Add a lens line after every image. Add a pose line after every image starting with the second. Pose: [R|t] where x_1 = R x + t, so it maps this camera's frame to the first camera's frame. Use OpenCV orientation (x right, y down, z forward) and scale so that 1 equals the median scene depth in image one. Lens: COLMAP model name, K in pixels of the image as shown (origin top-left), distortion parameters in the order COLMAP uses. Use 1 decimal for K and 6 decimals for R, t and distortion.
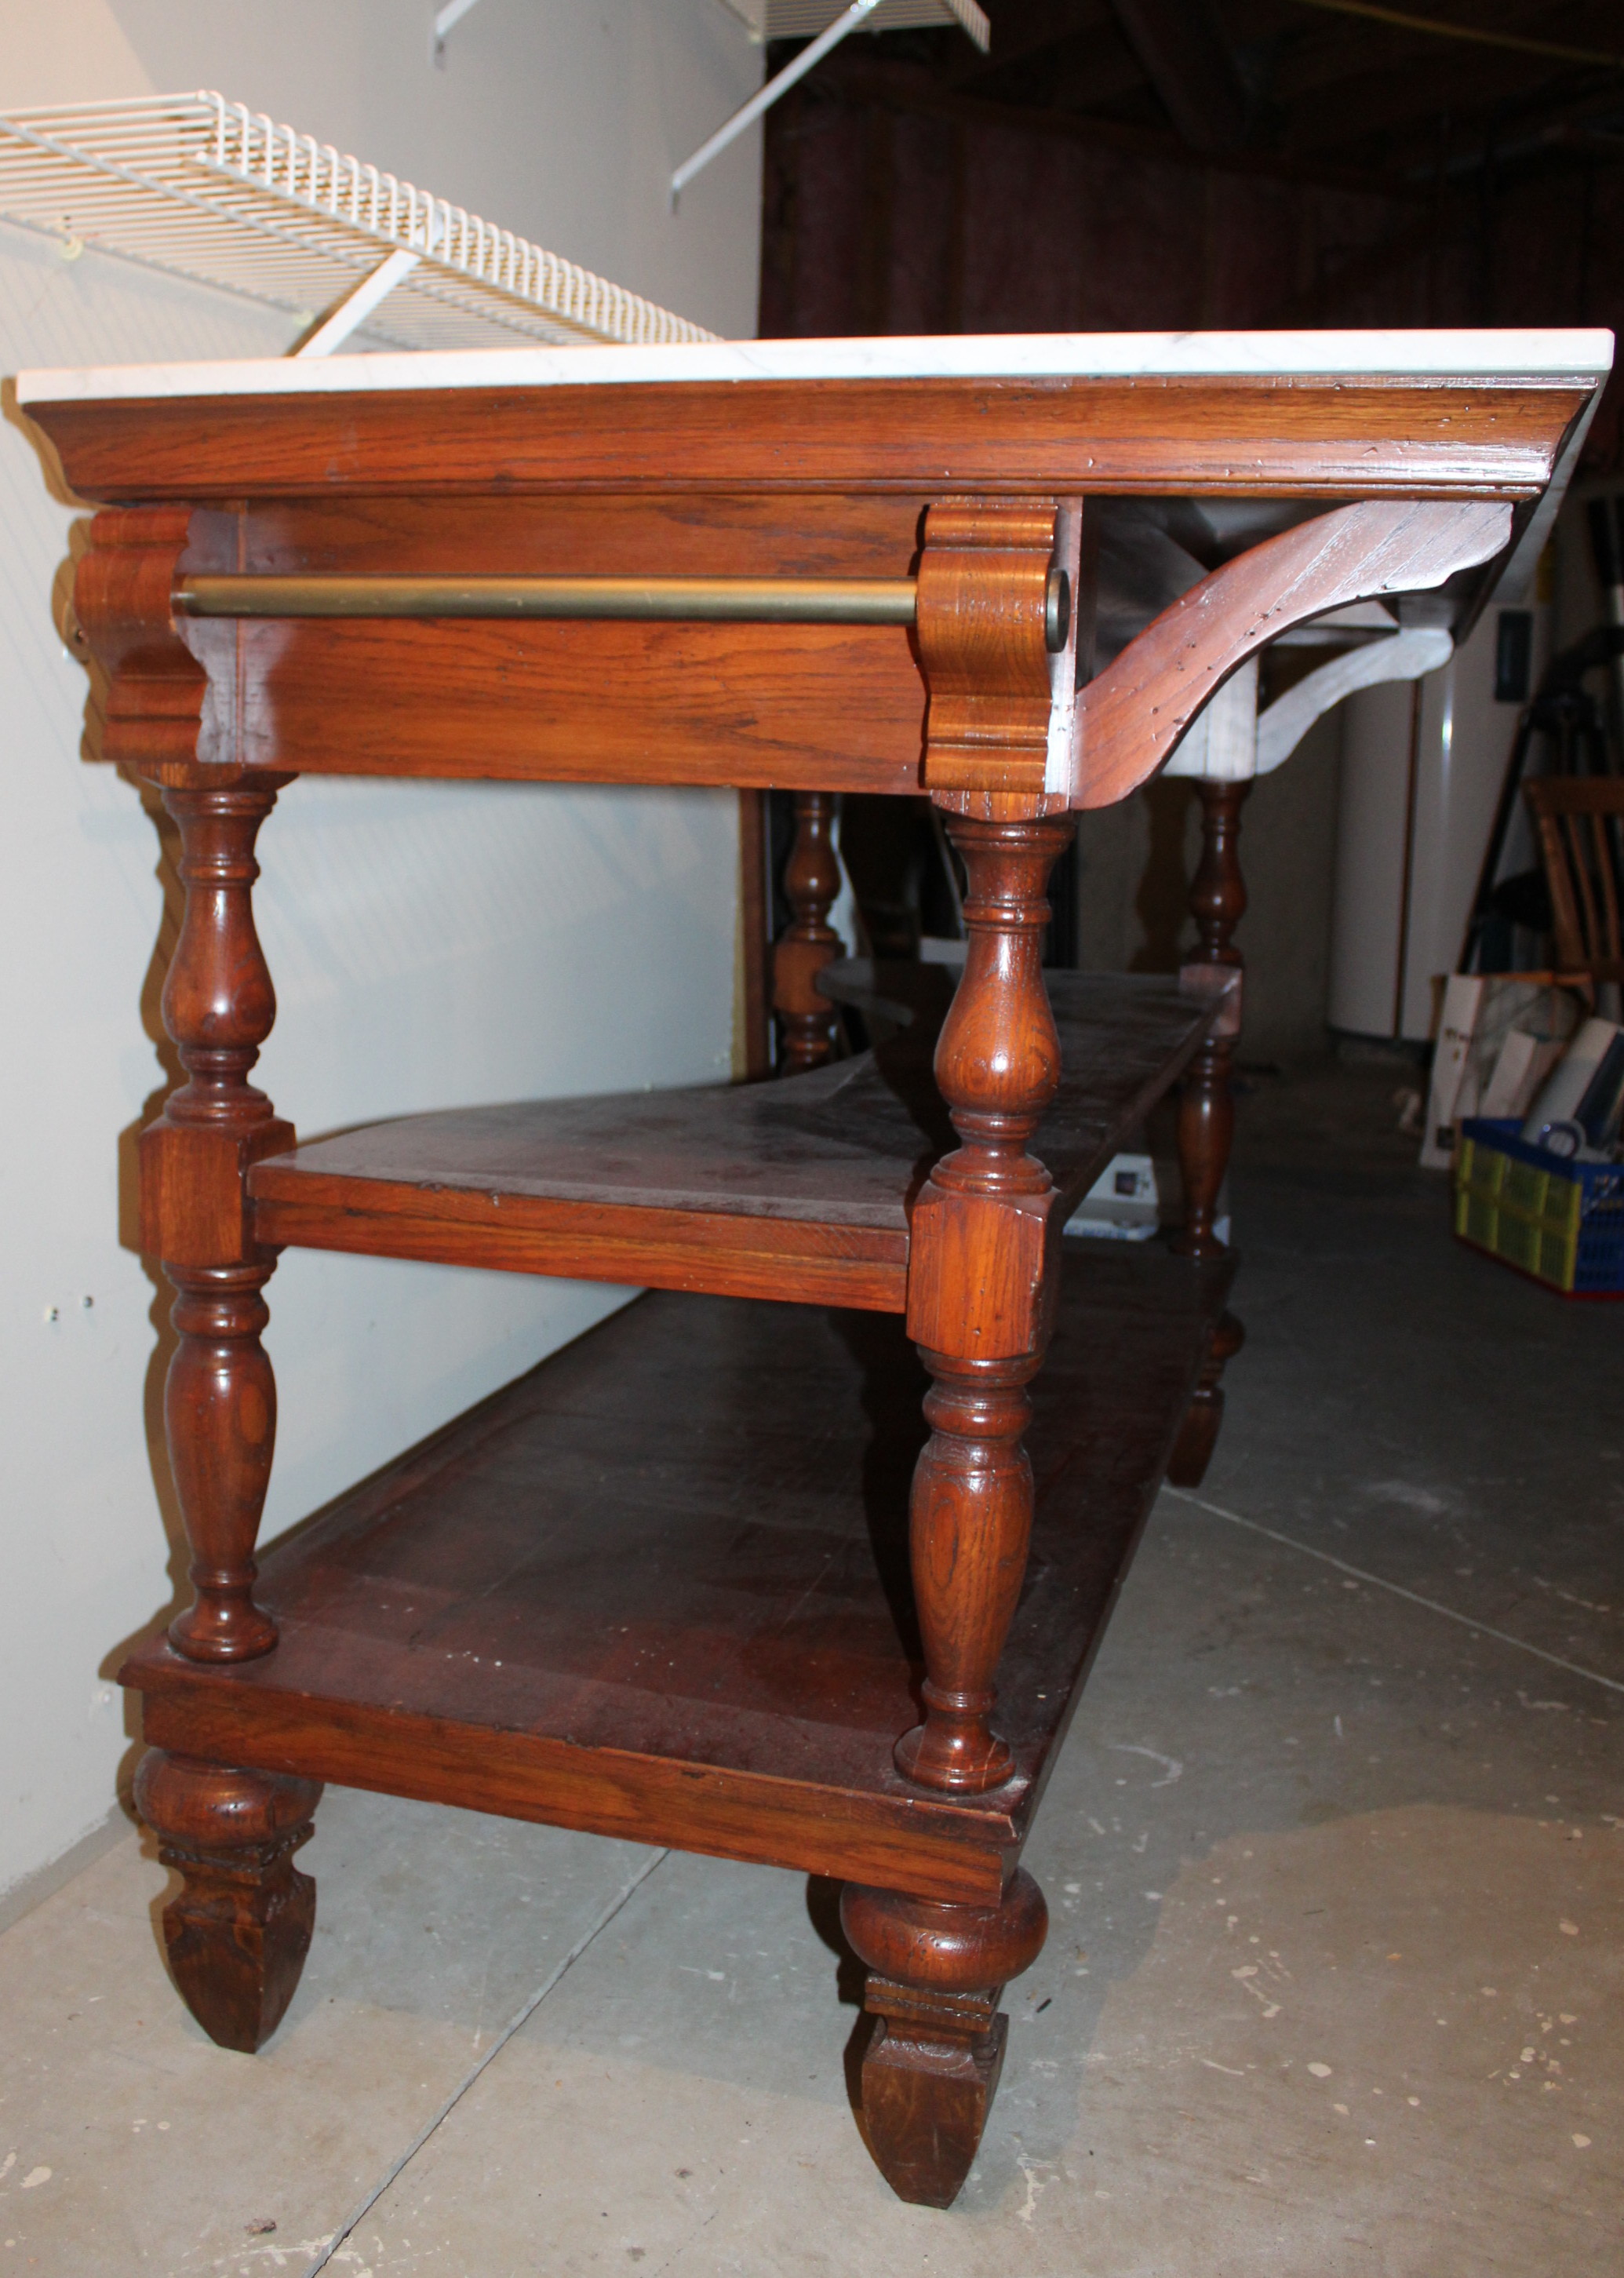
lens RADIAL K [[2595.4, 0, 693.6], [0, 2595.4, 1137.0], [0, 0, 1]] dist [-0.153941, 0.120907]
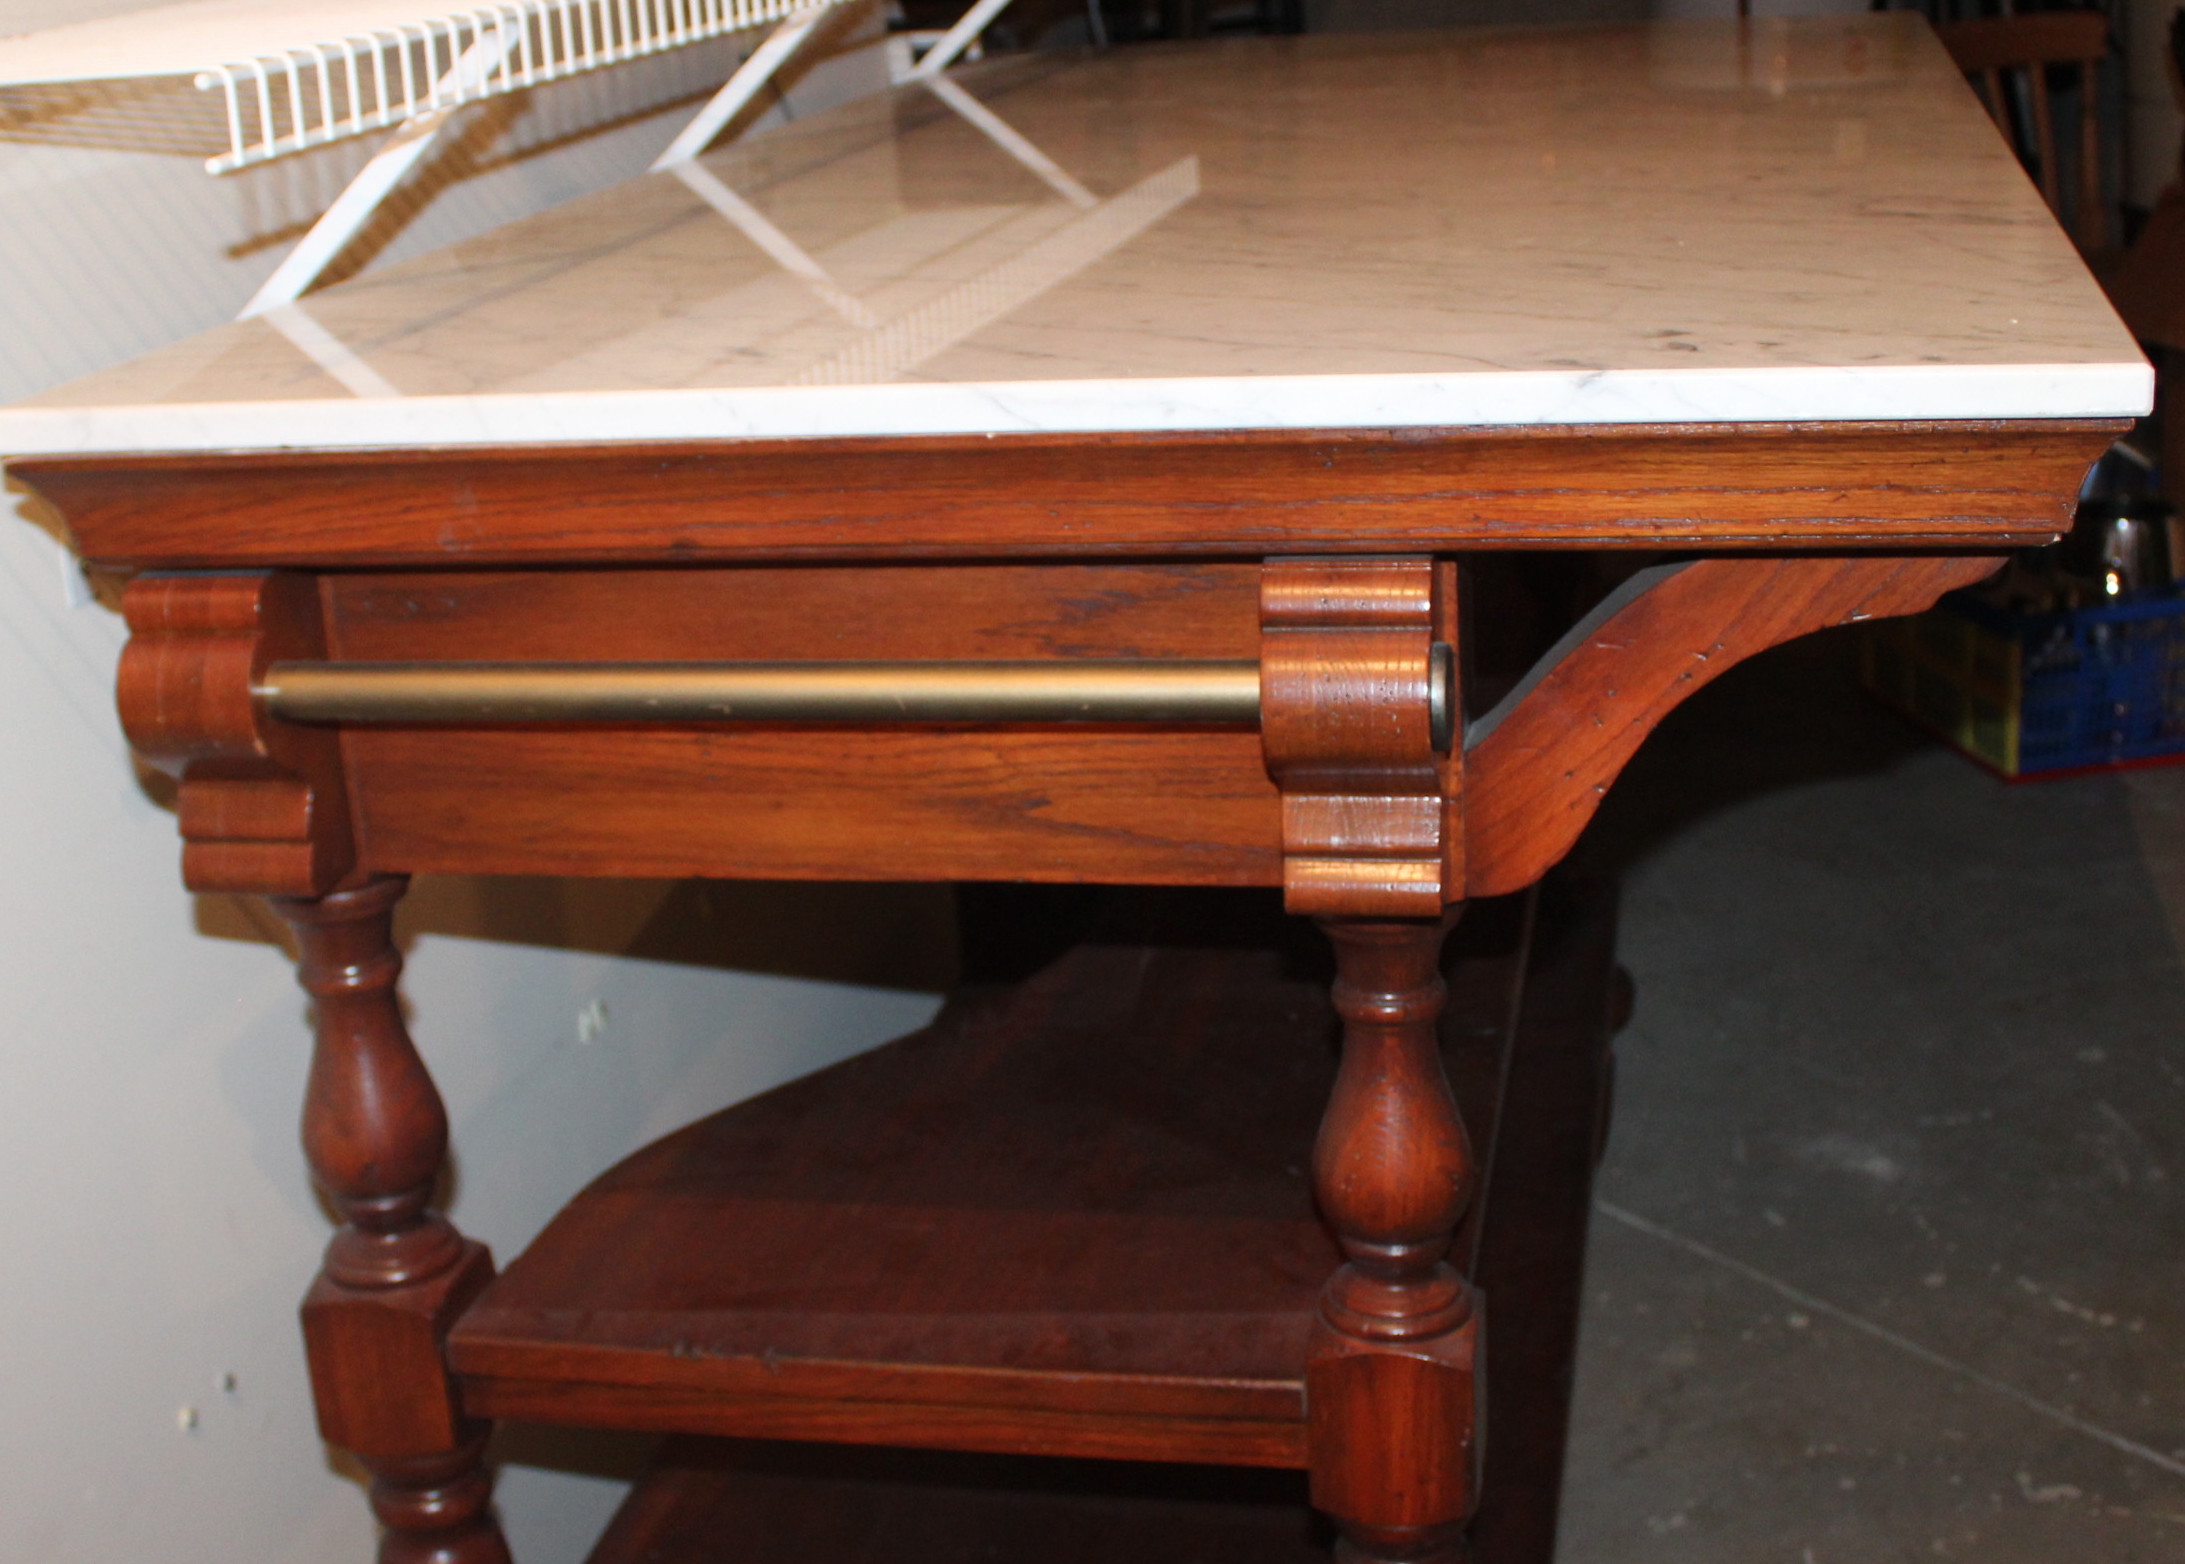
lens RADIAL K [[3360.7, 0, 1092.5], [0, 3360.7, 782.0], [0, 0, 1]] dist [-0.136833, 0.066869]
pose [[0.990387, -0.118721, 0.070984, -0.032882], [0.105068, 0.979444, 0.172192, -0.335696], [-0.089967, -0.163079, 0.982502, 0.021377]]
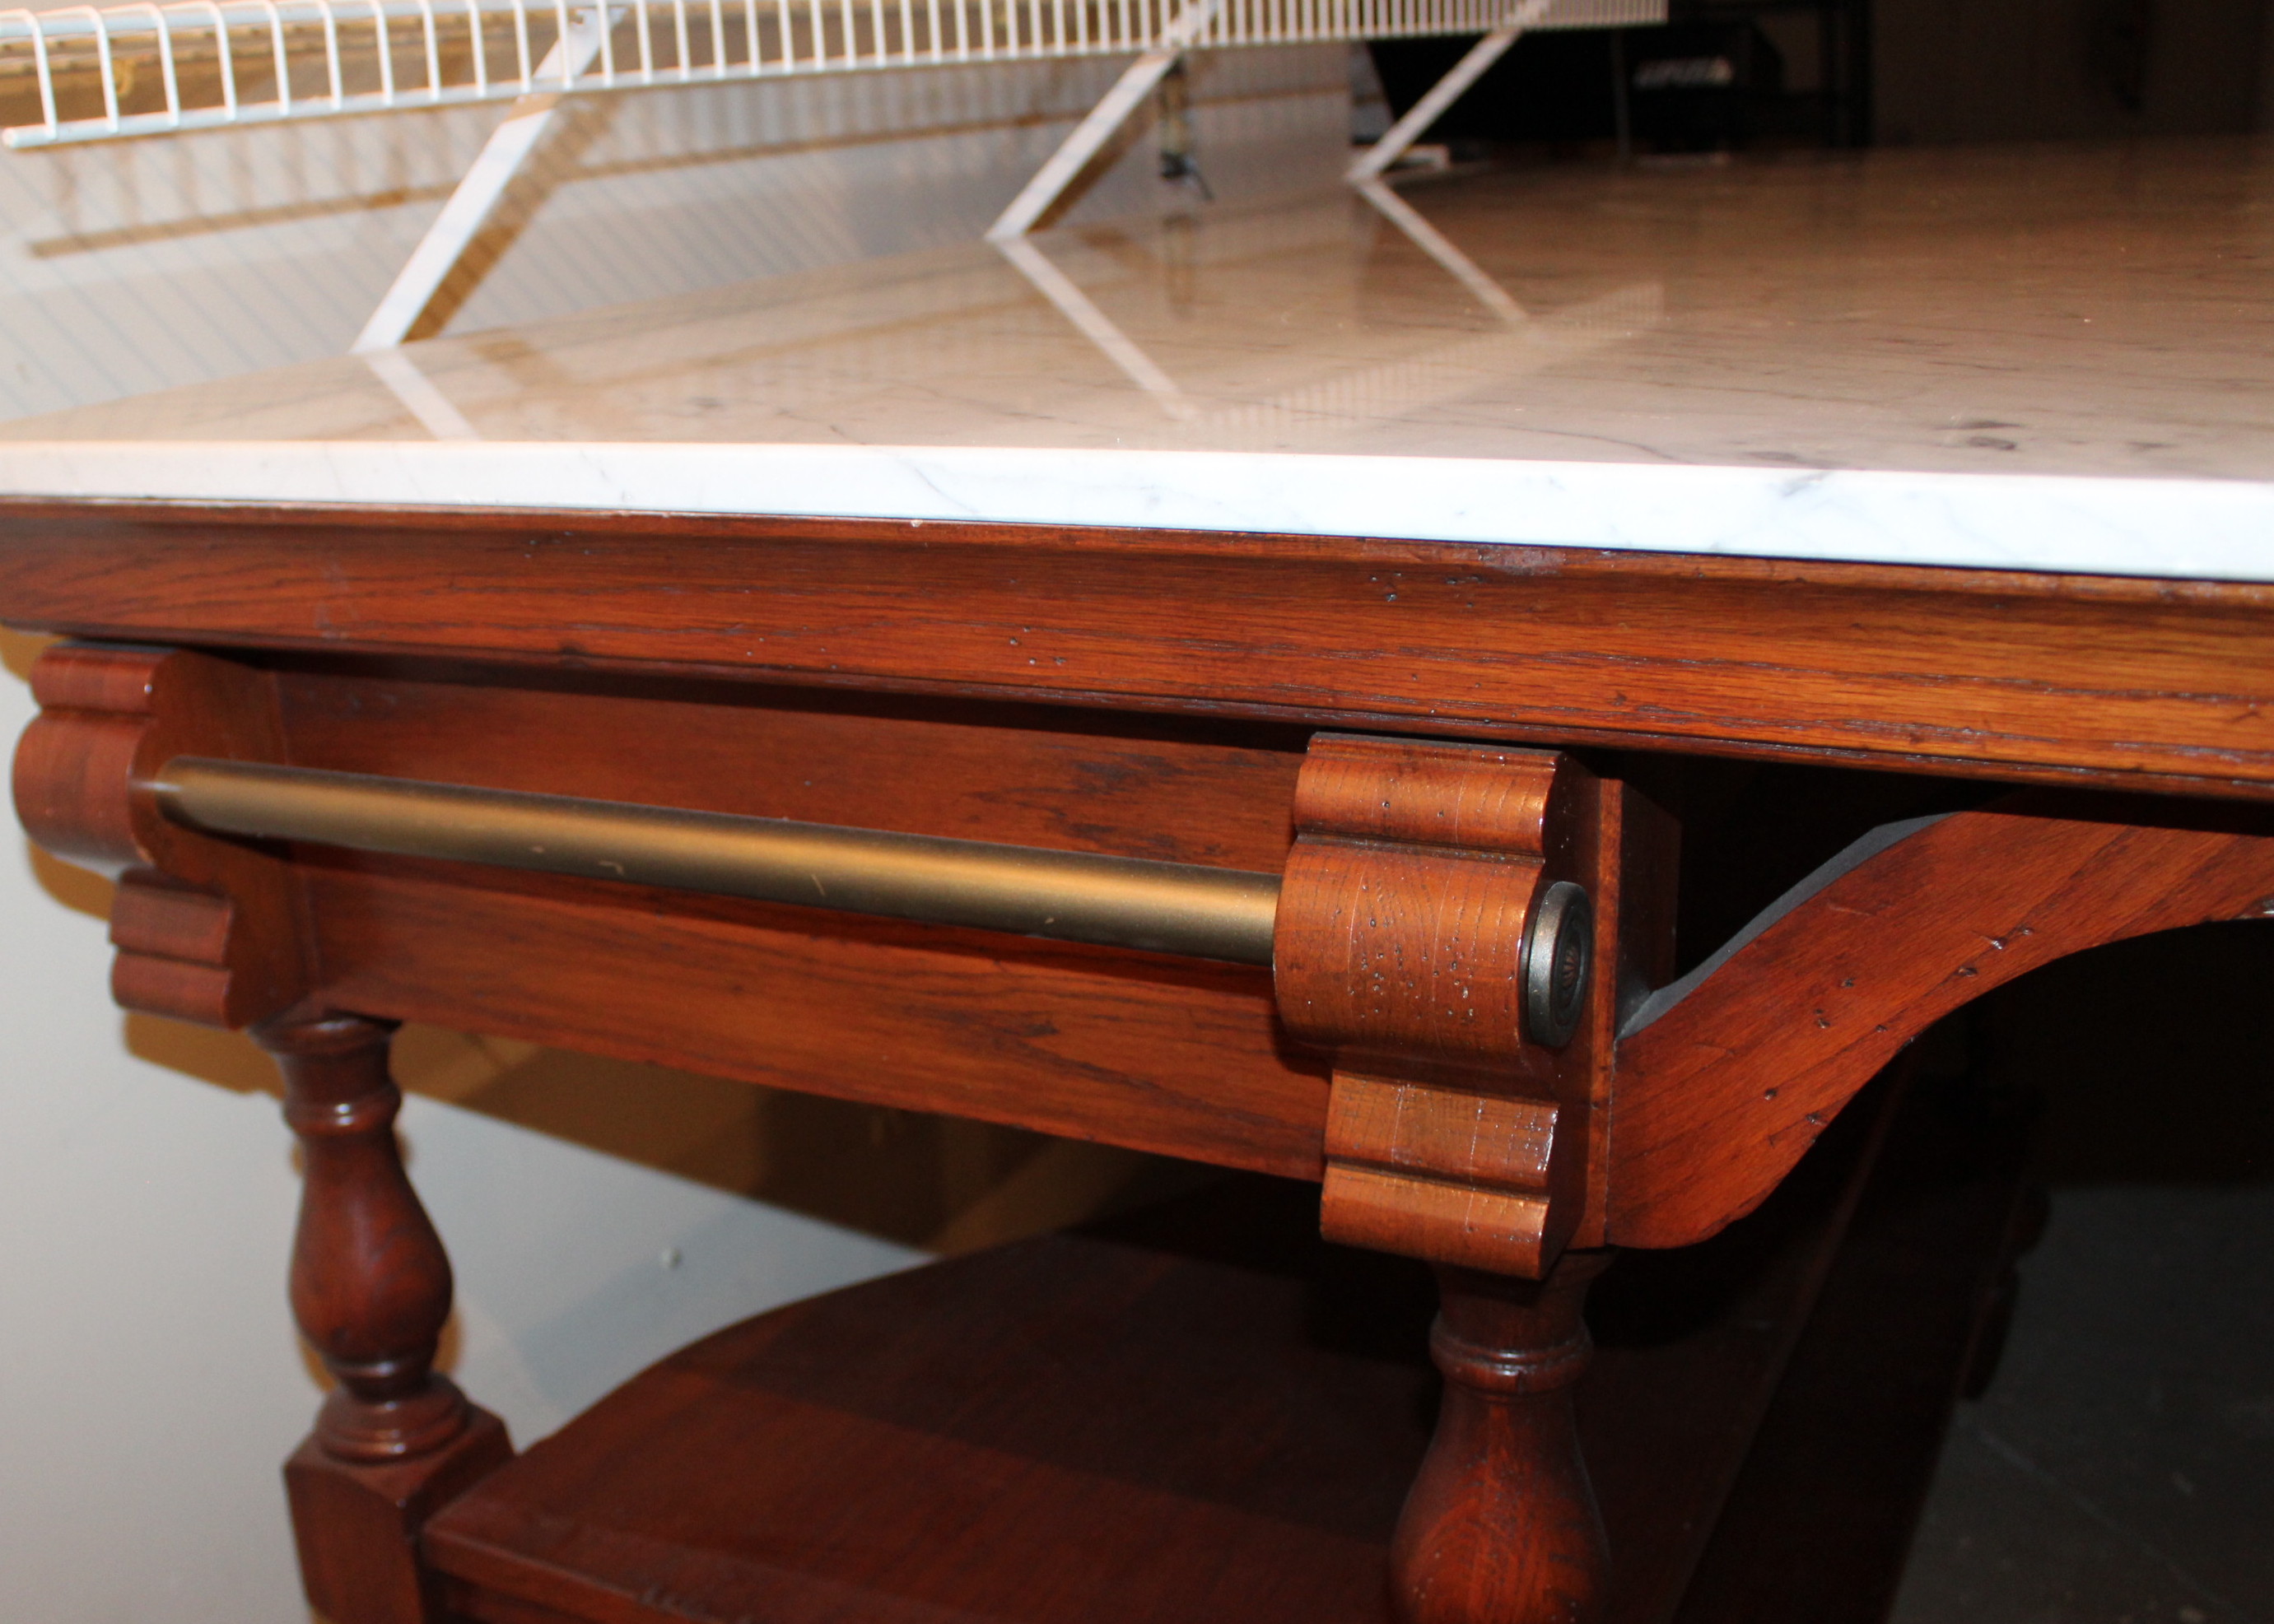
lens RADIAL K [[2590.8, 0, 741.3], [0, 2590.8, 992.8], [0, 0, 1]] dist [-0.153941, 0.120907]
pose [[0.955253, -0.006486, -0.295717, 0.126253], [0.070226, 0.976147, 0.205441, -0.289850], [0.287331, -0.217016, 0.932923, 0.450131]]
